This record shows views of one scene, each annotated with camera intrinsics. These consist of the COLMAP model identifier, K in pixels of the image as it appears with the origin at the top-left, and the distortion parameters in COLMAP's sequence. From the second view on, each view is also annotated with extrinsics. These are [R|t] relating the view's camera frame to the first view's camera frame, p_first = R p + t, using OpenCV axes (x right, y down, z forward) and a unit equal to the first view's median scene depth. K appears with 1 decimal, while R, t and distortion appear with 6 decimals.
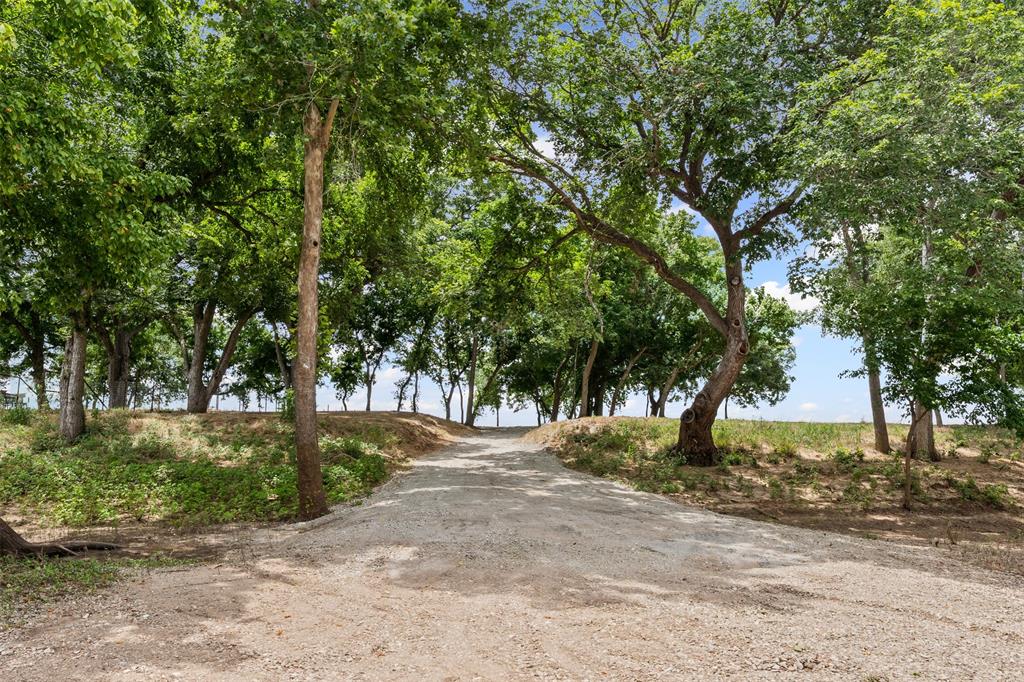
lens RADIAL K [[740.1, 0, 513.1], [0, 740.1, 359.5], [0, 0, 1]] dist [-0.004523, -0.002350]
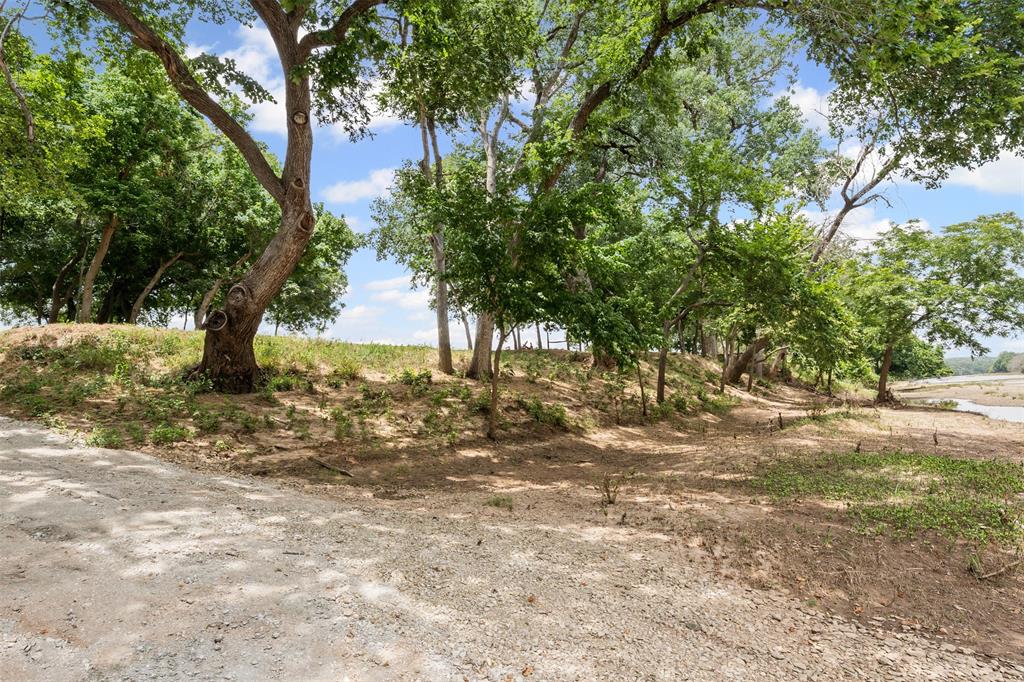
lens RADIAL K [[581.8, 0, 512.0], [0, 581.8, 341.0], [0, 0, 1]] dist [-0.001348, -0.000040]
pose [[0.786236, 0.028874, 0.617251, 0.118701], [-0.068614, 0.996810, 0.040769, 0.053819], [-0.614105, -0.074406, 0.785709, 0.406082]]
